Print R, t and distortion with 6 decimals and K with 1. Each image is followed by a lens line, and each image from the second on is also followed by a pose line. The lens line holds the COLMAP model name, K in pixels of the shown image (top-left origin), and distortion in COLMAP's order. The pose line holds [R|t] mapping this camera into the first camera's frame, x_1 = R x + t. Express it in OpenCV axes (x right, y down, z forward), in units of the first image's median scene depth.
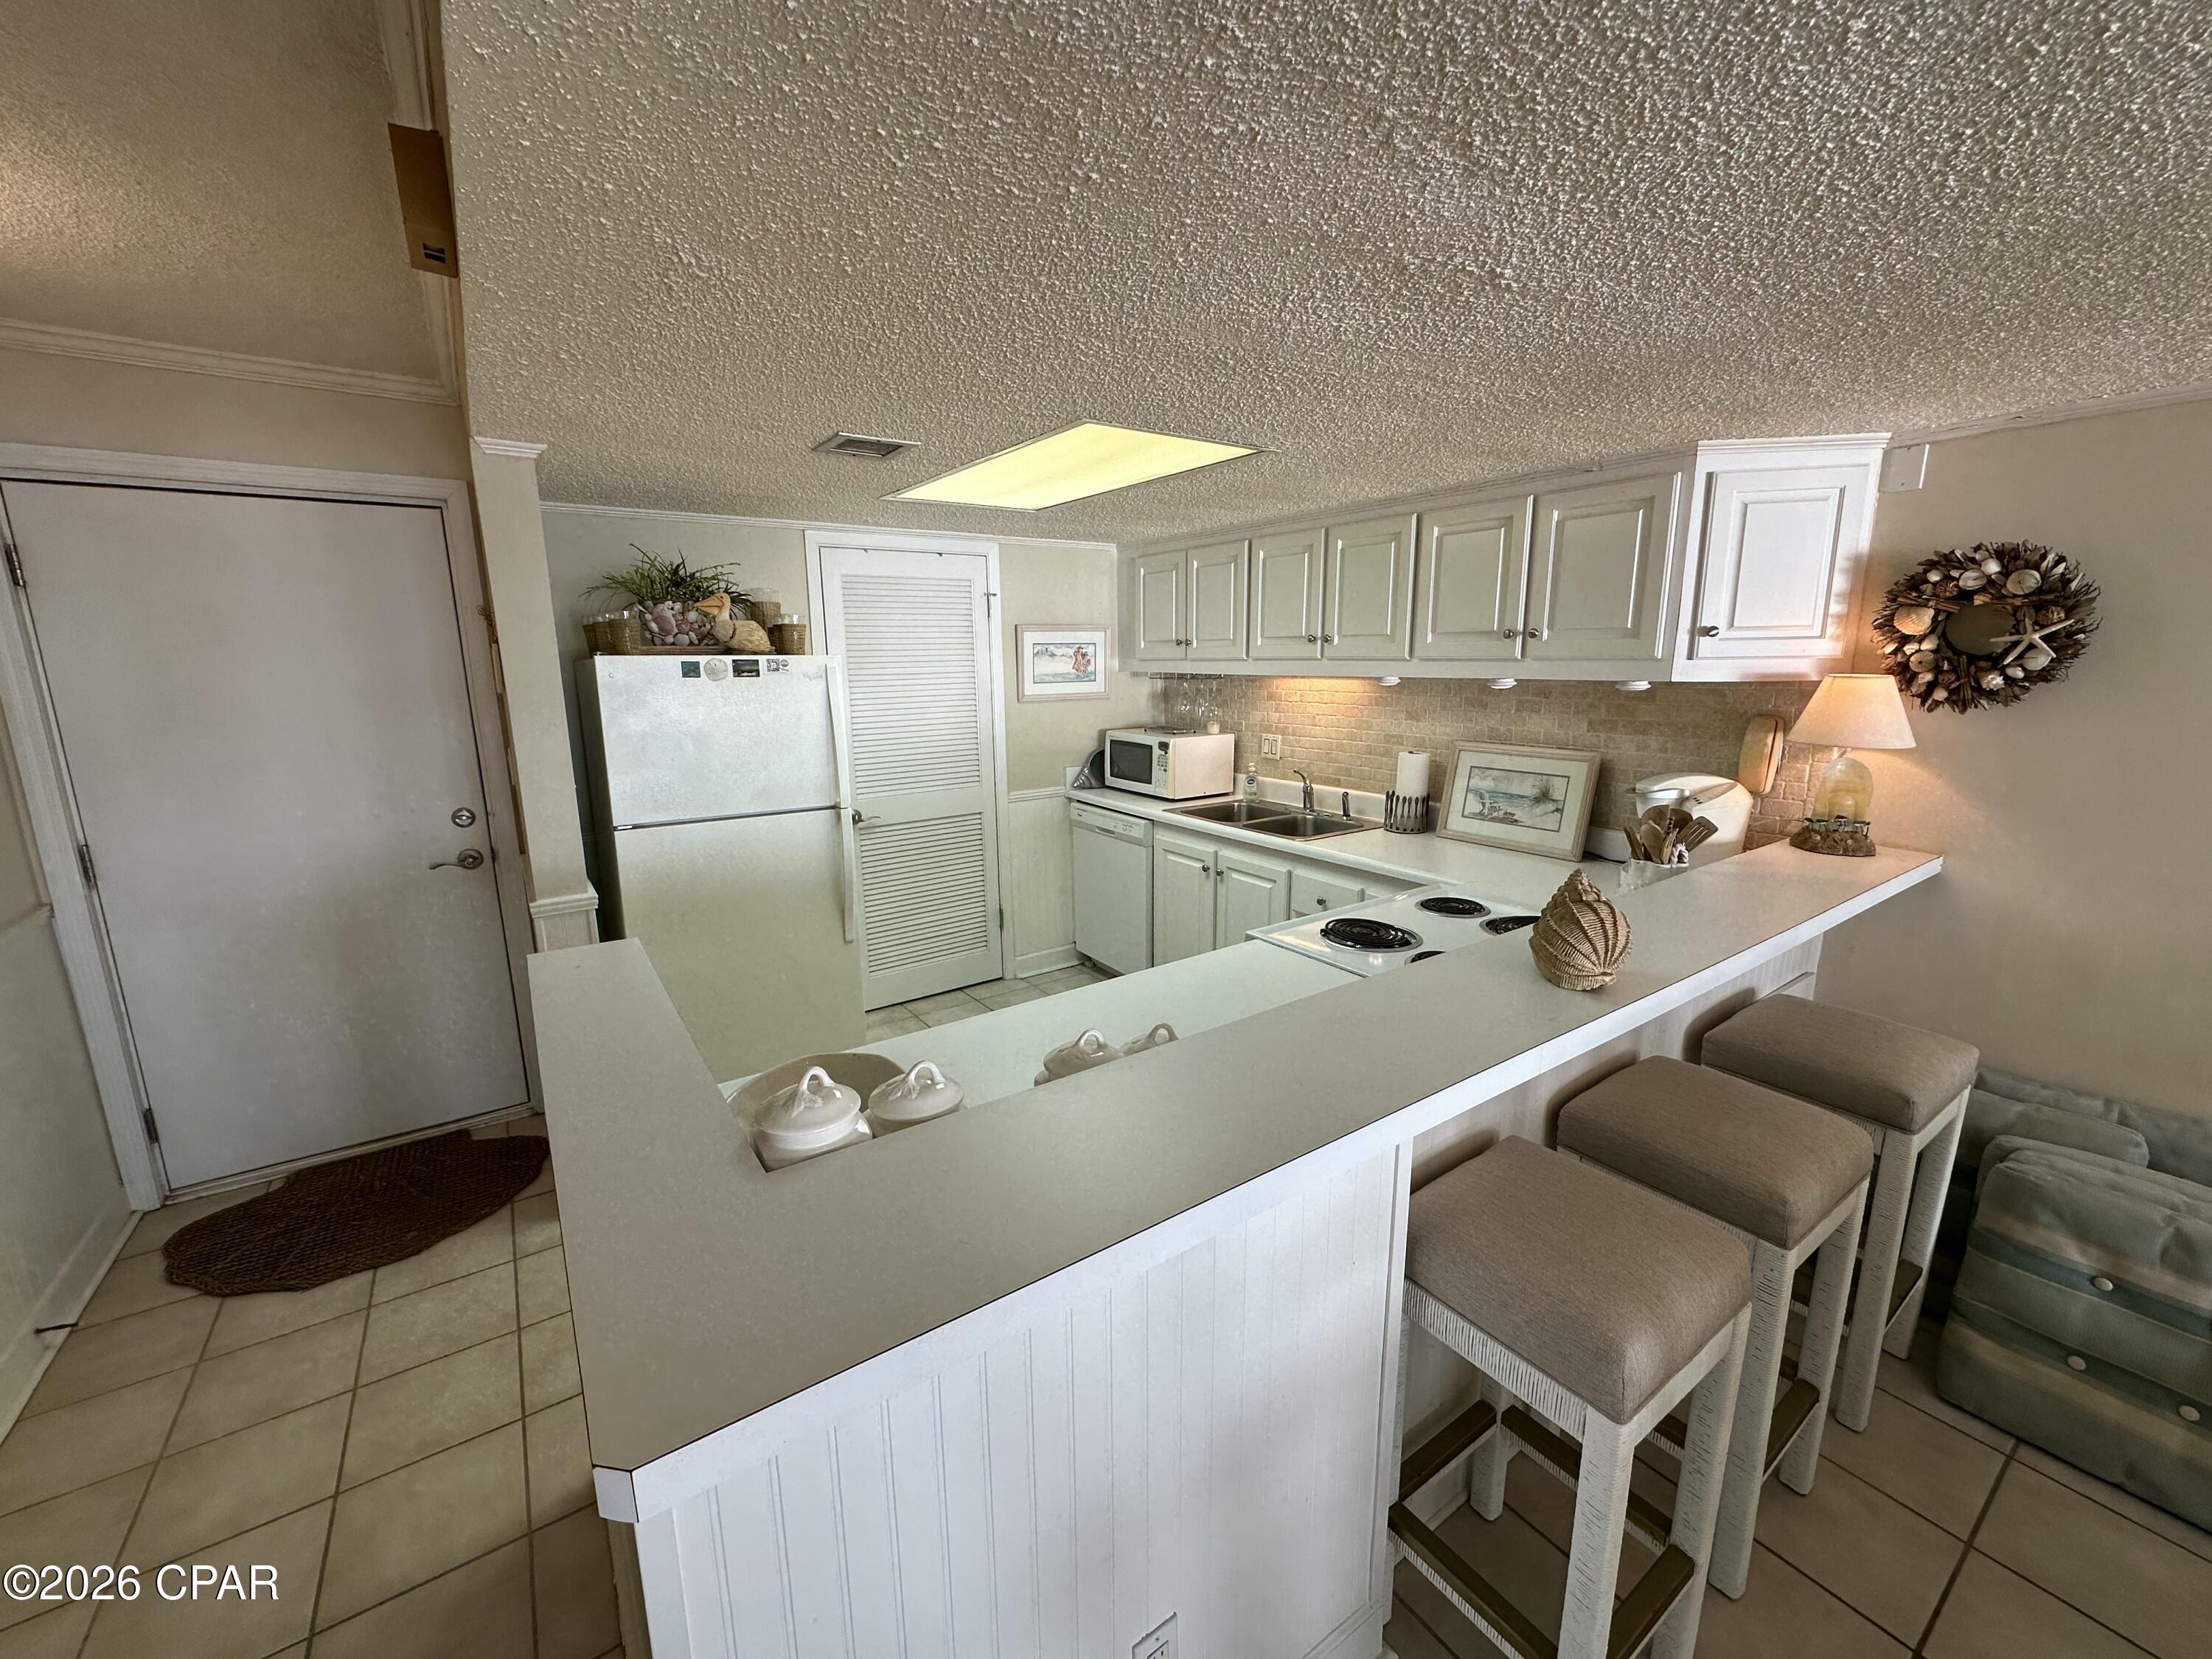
lens RADIAL K [[879.9, 0, 1108.9], [0, 879.9, 830.0], [0, 0, 1]] dist [-0.003921, 0.000292]
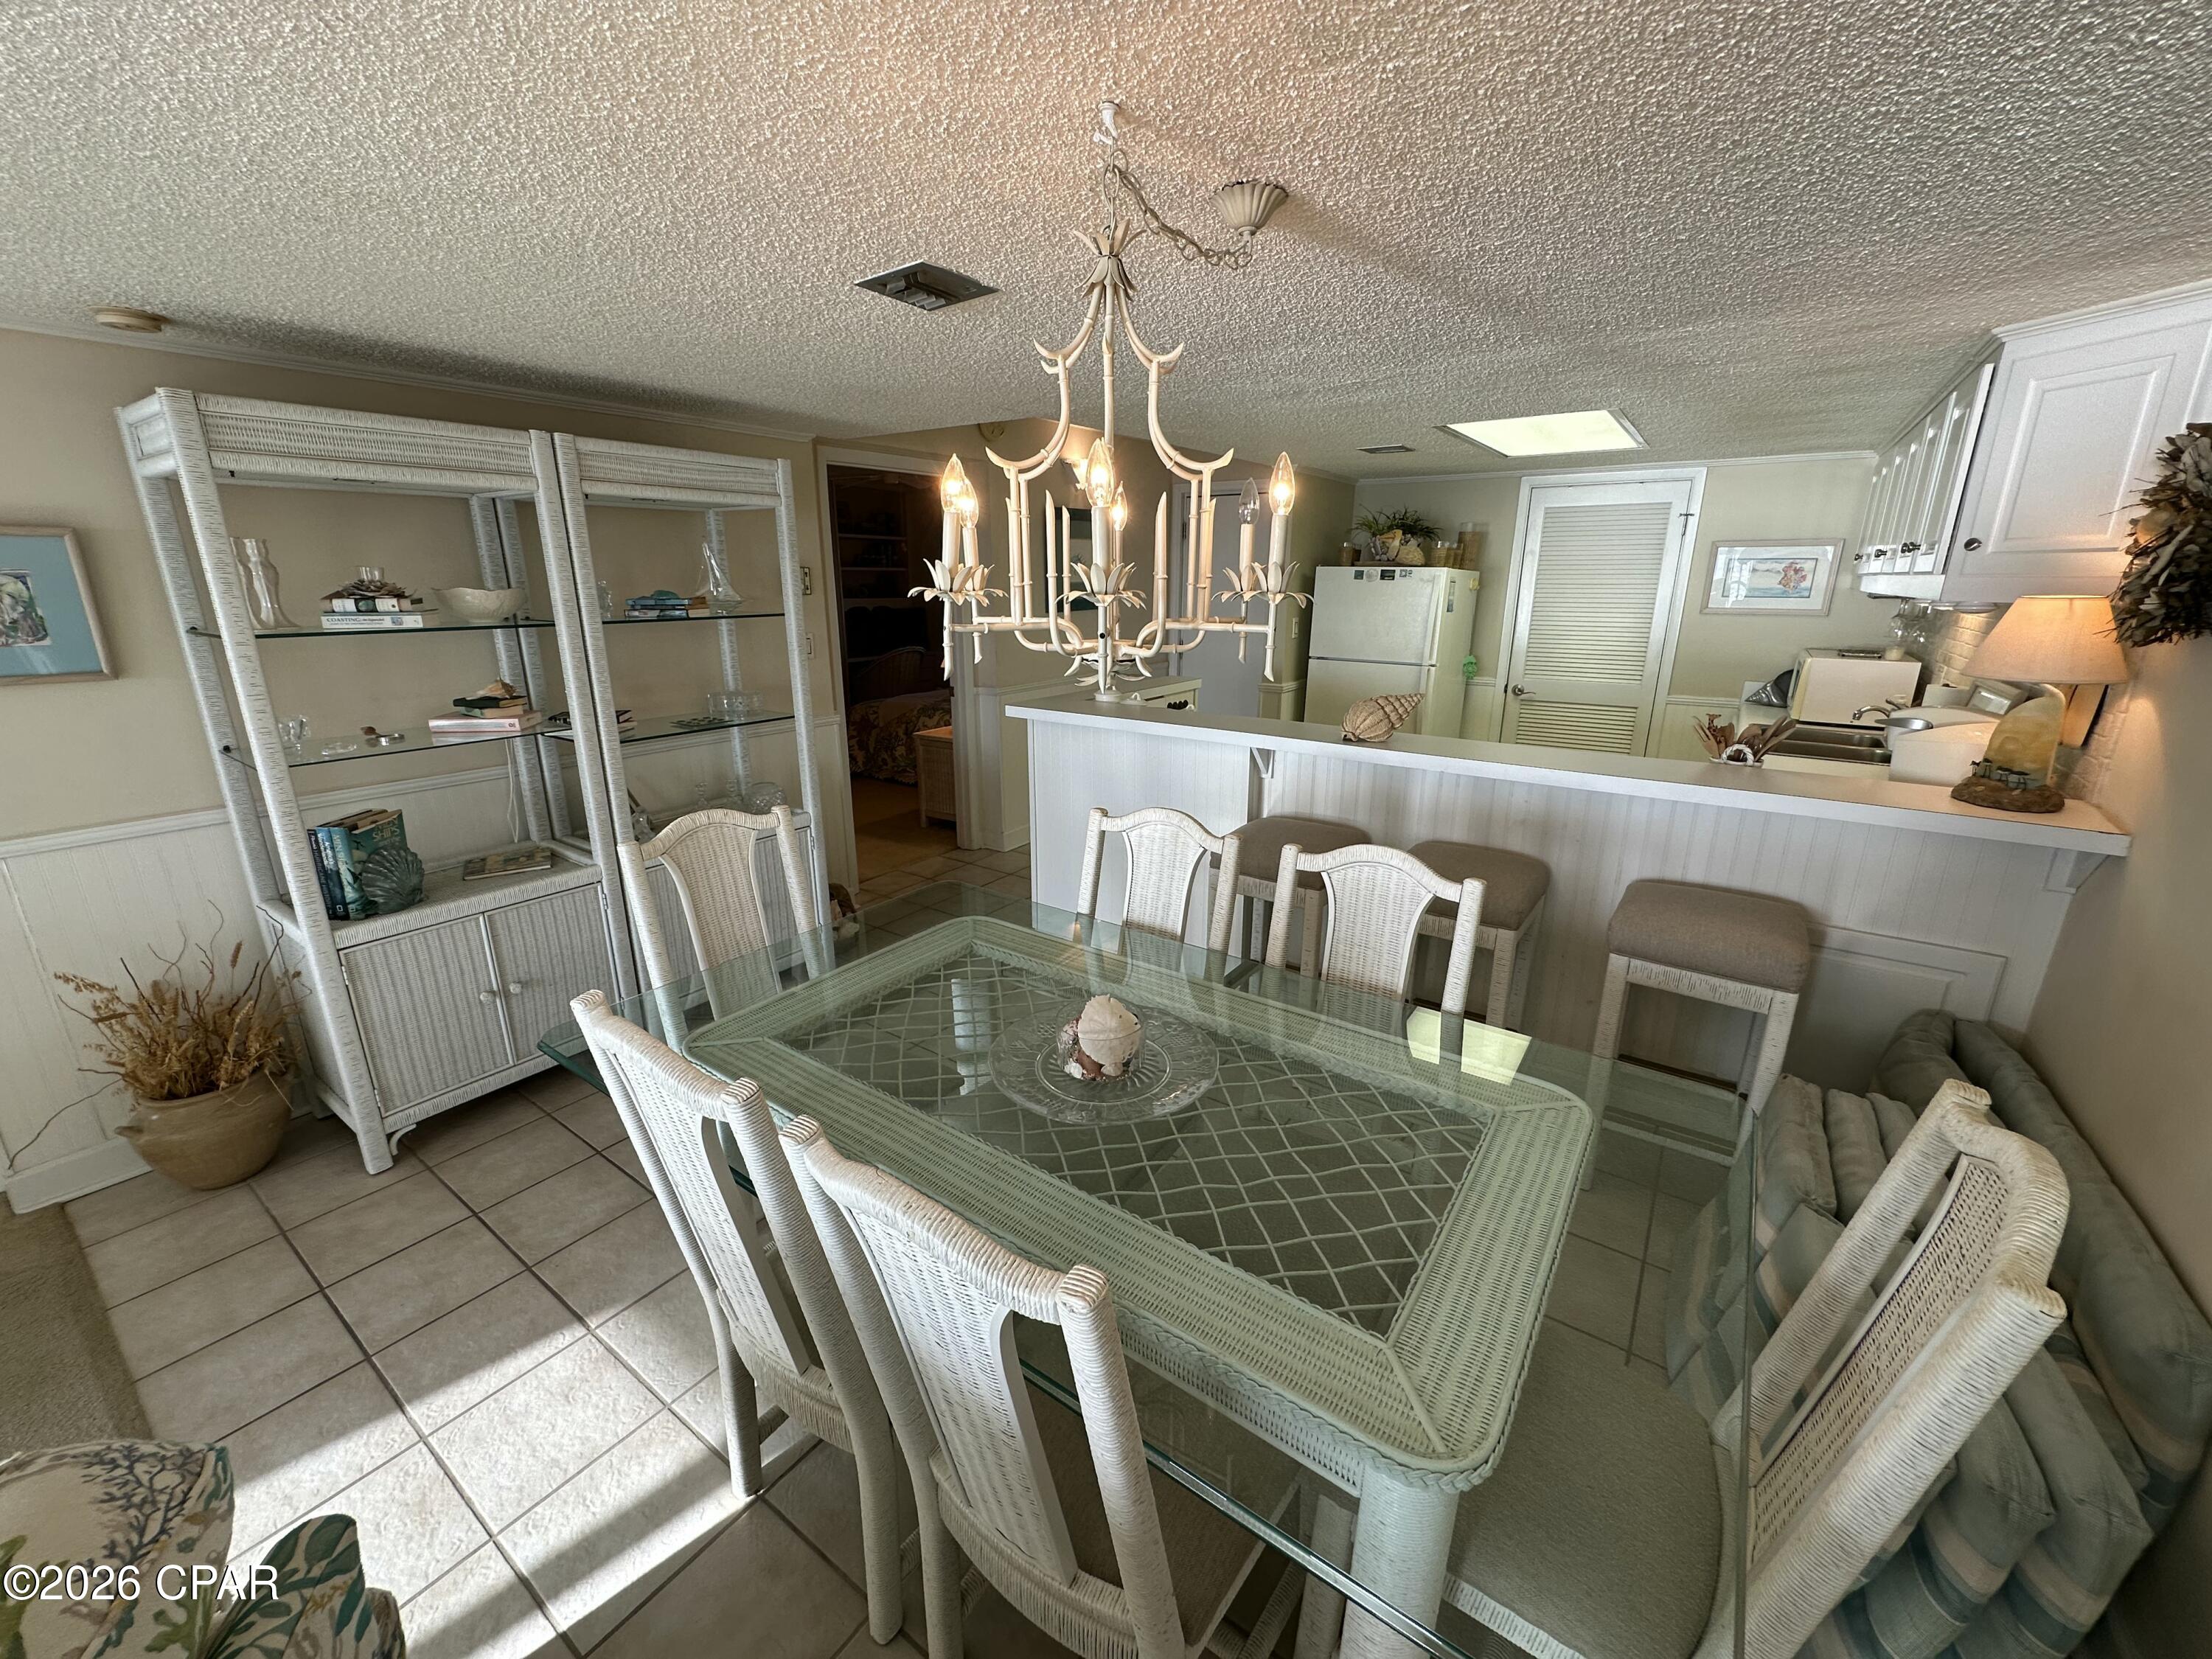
lens RADIAL K [[879.9, 0, 1116.8], [0, 879.9, 820.6], [0, 0, 1]] dist [-0.003921, 0.000292]
pose [[0.331217, 0.262196, -0.906393, 1.089000], [-0.192441, 0.959196, 0.207148, 0.024153], [0.923722, 0.105816, 0.368159, -0.076962]]
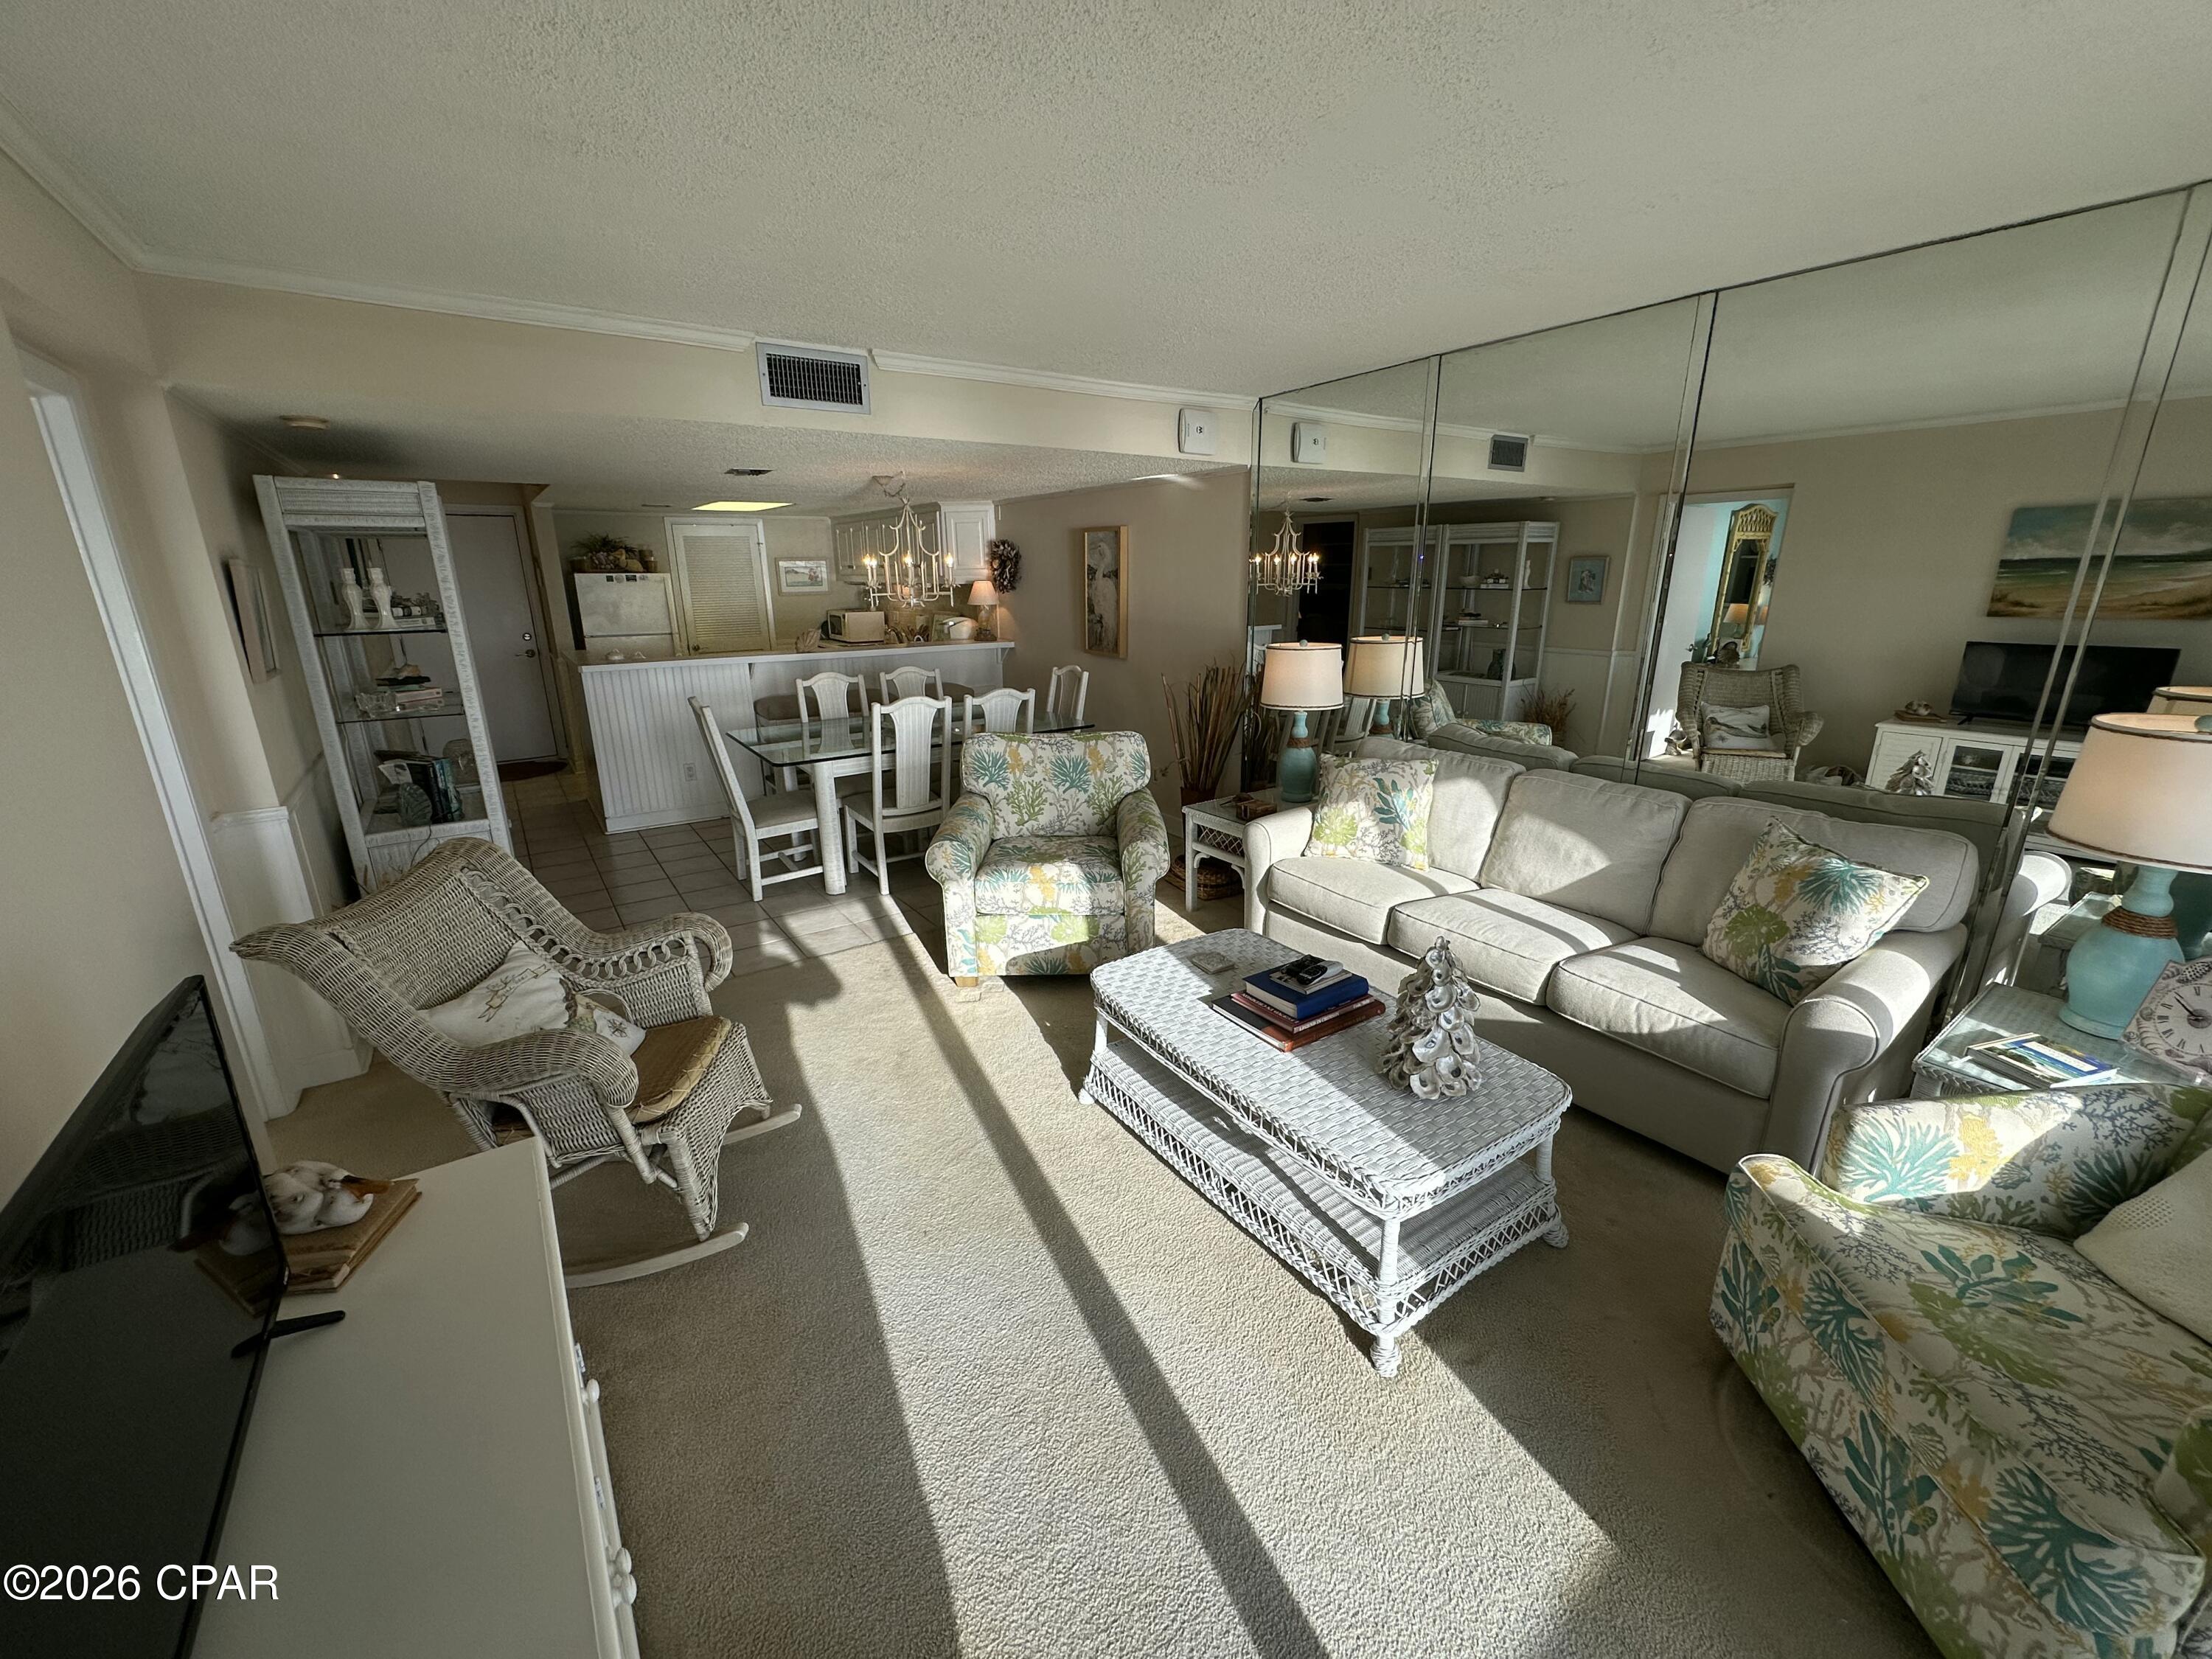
lens RADIAL K [[879.9, 0, 1107.0], [0, 879.9, 832.7], [0, 0, 1]] dist [-0.003921, 0.000292]
pose [[0.999986, 0.003769, 0.003737, 1.017533], [-0.004104, 0.995562, 0.094018, 0.326392], [-0.003366, -0.094032, 0.995564, -1.720366]]
